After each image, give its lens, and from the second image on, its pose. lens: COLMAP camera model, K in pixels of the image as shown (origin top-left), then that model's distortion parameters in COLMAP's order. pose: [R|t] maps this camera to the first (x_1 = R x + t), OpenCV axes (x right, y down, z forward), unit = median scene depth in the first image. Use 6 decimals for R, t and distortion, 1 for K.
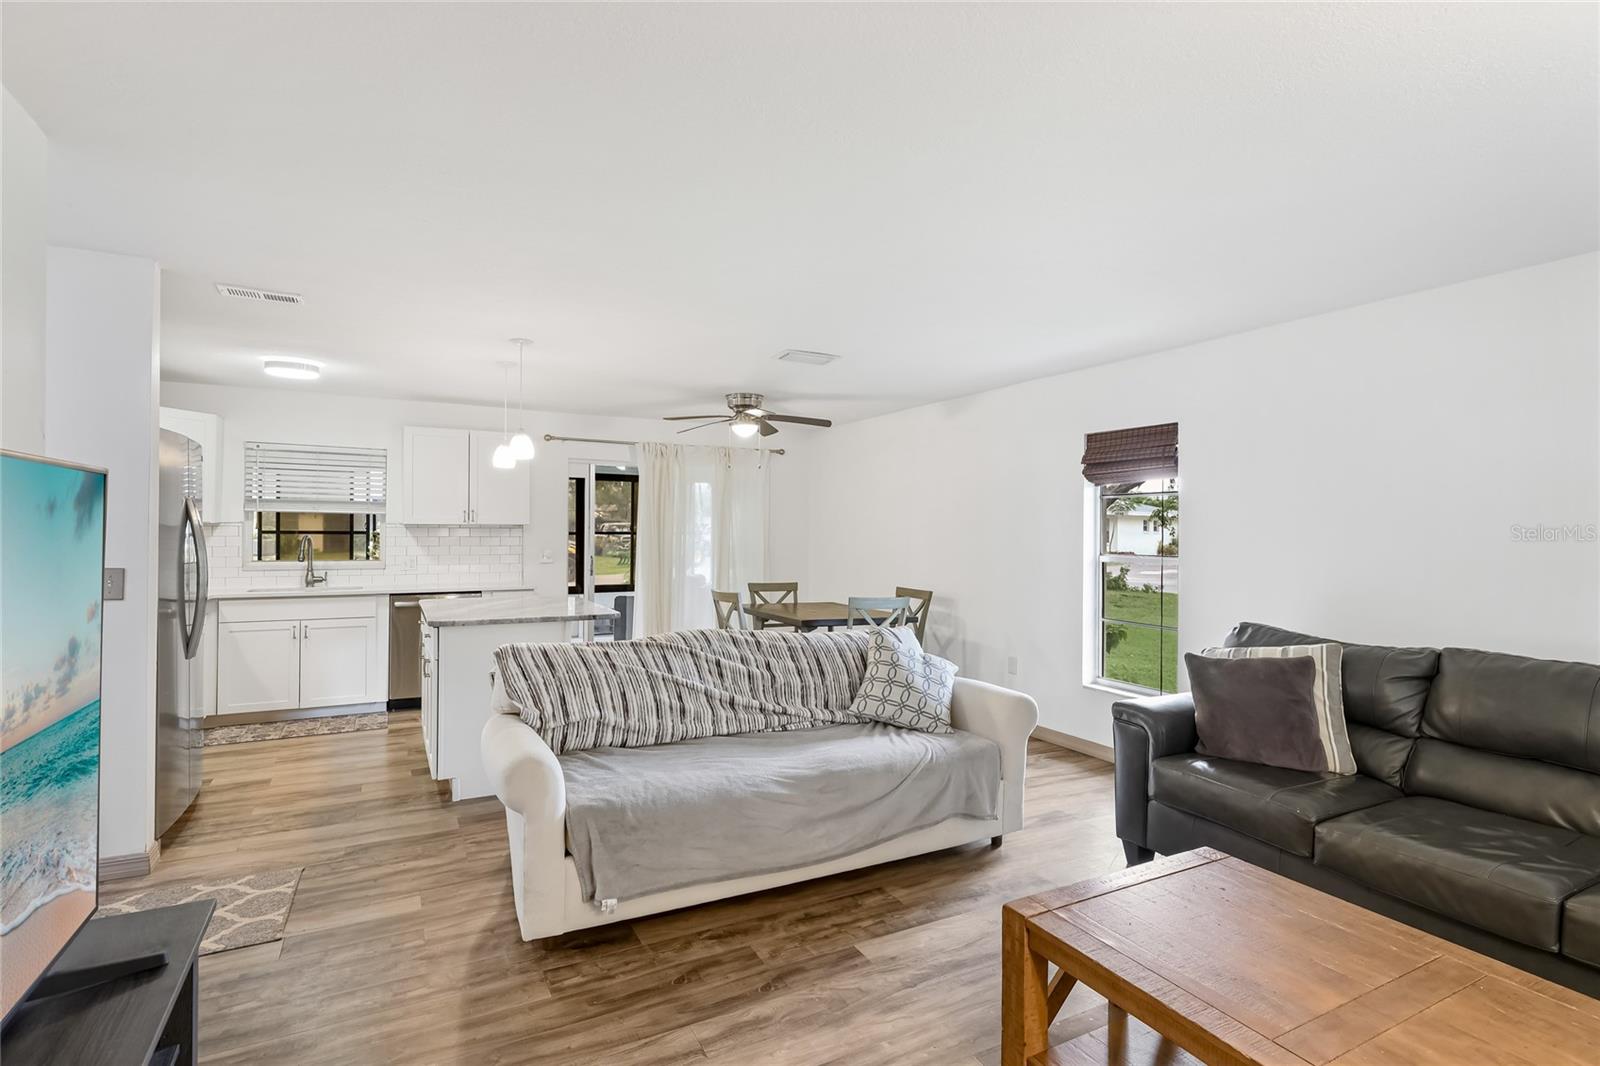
lens RADIAL K [[764.1, 0, 802.7], [0, 764.1, 525.0], [0, 0, 1]] dist [0.014041, 0.001042]
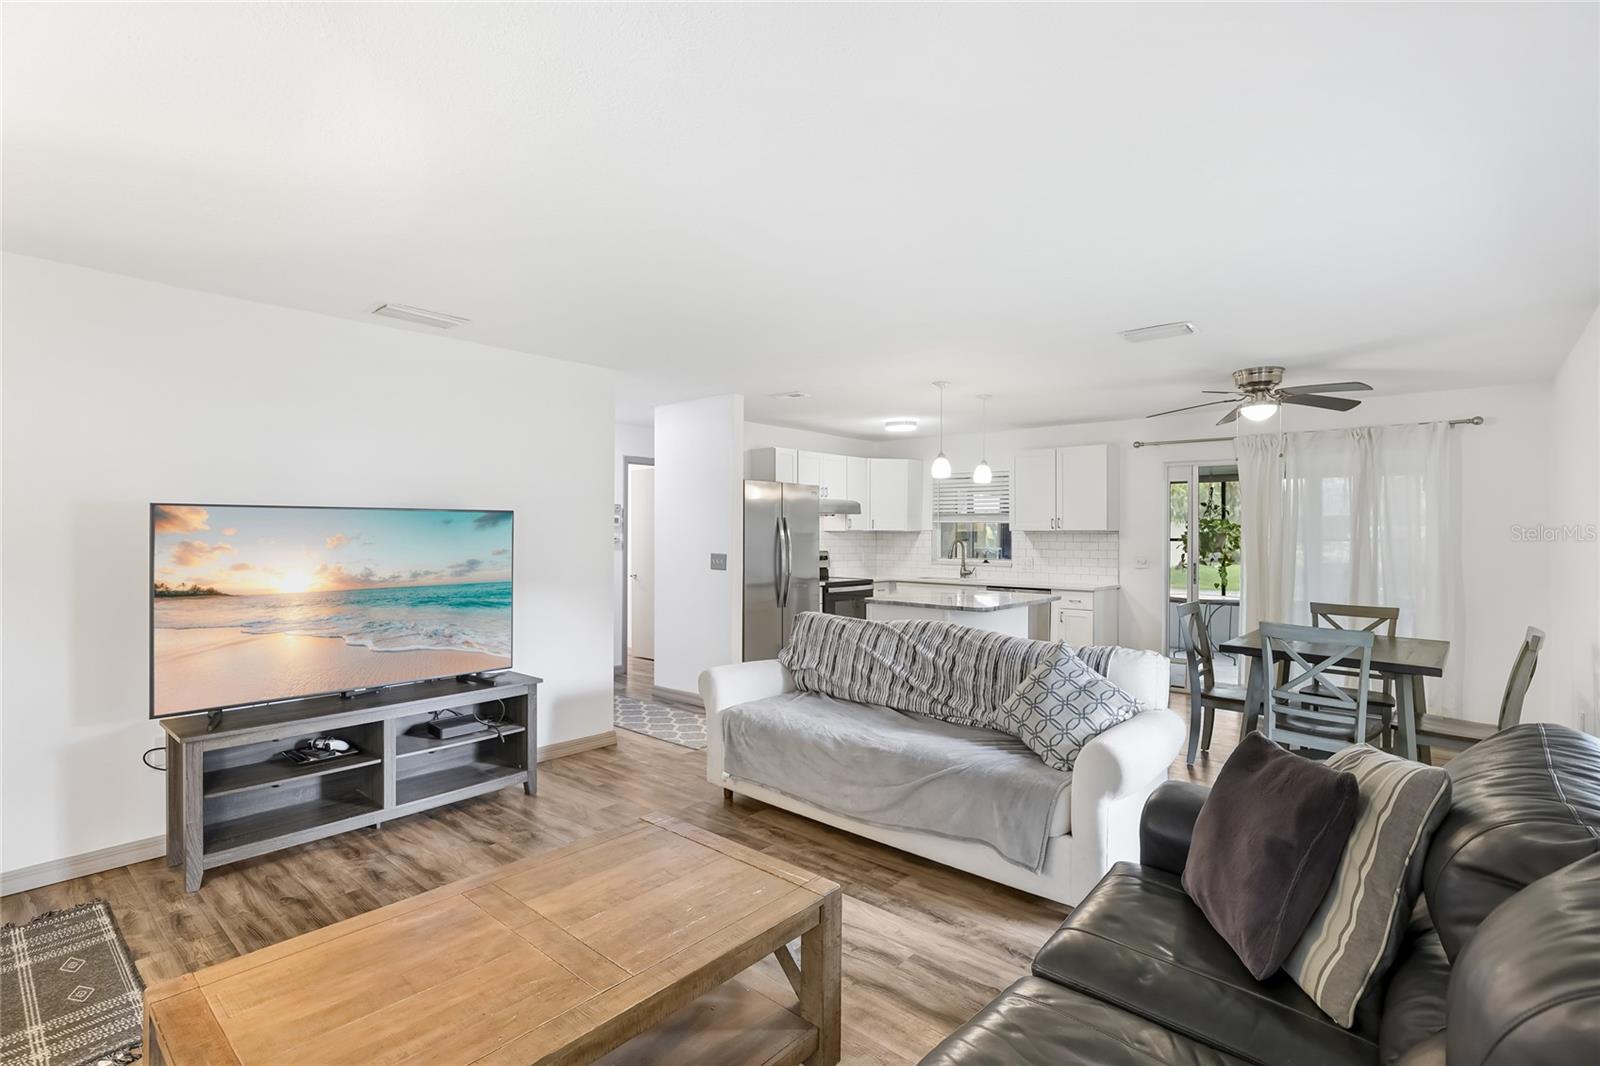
lens RADIAL K [[764.1, 0, 801.5], [0, 764.1, 530.5], [0, 0, 1]] dist [0.014041, 0.001042]
pose [[0.353916, -0.010712, -0.935216, 0.814184], [0.006092, 0.999940, -0.009148, 0.011371], [0.935257, -0.002460, 0.353960, 0.393872]]
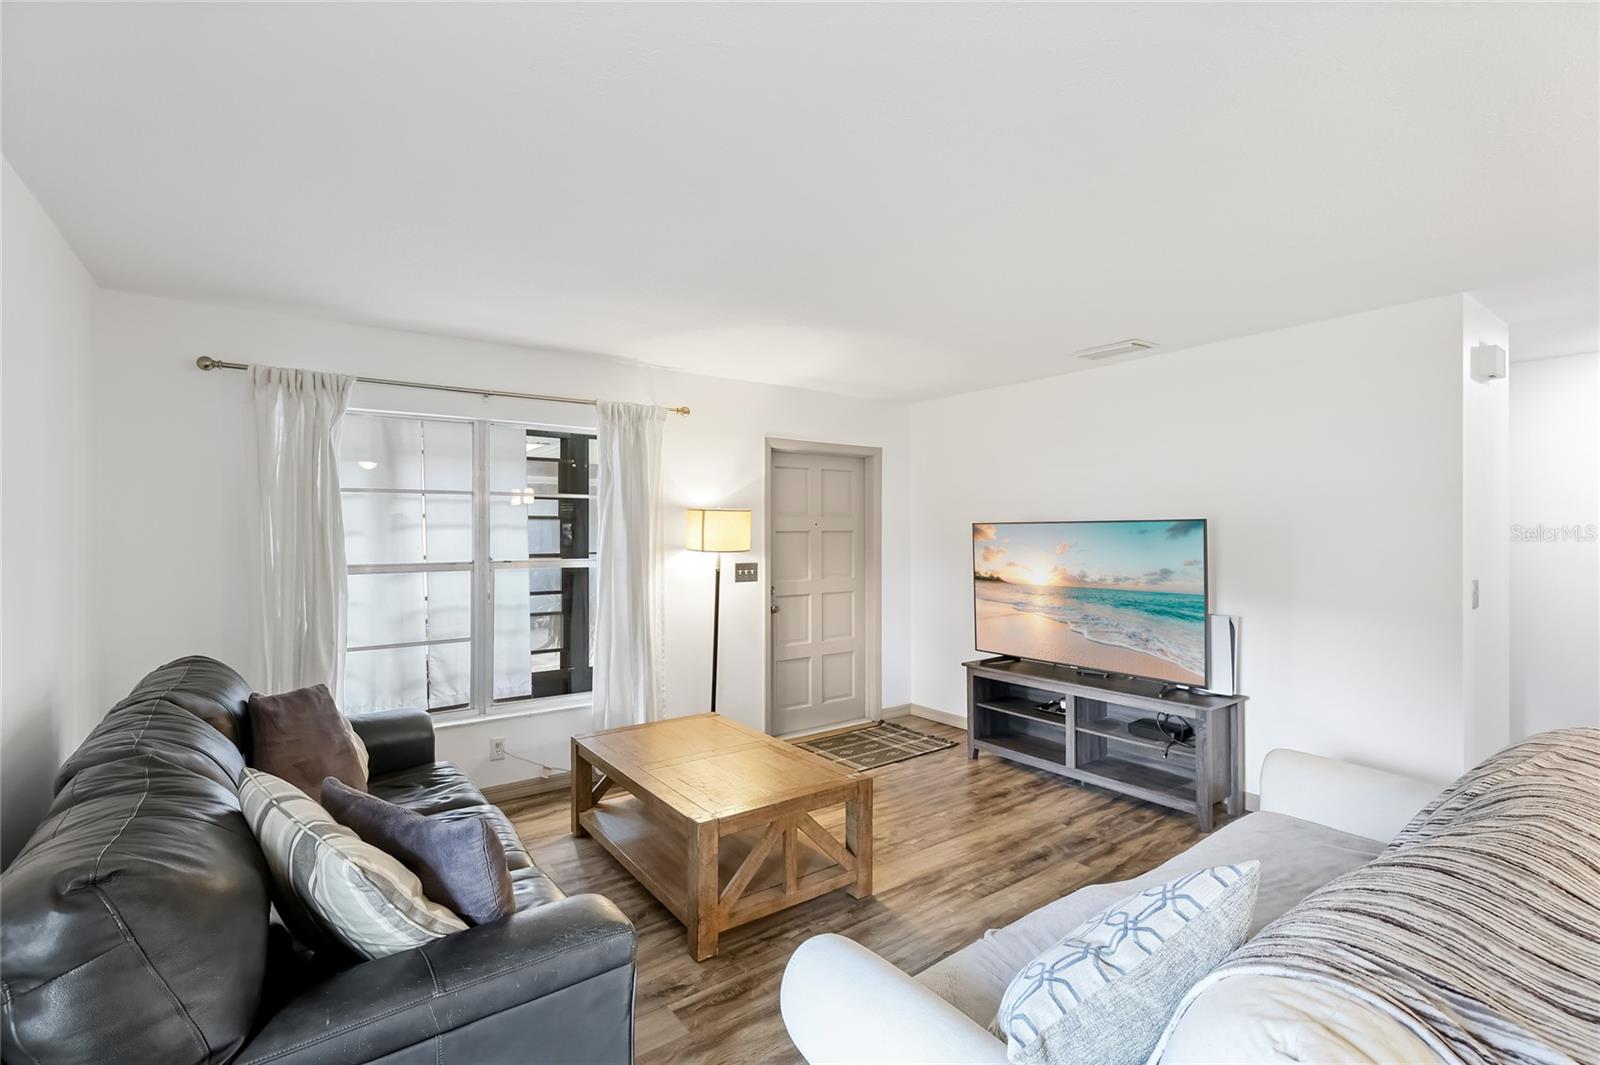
lens RADIAL K [[733.1, 0, 799.0], [0, 733.1, 539.4], [0, 0, 1]] dist [0.002639, 0.001527]
pose [[-0.991894, -0.011105, -0.126585, 0.486953], [-0.010714, 0.999936, -0.003767, 0.008916], [0.126618, -0.002380, -0.991949, 0.958920]]
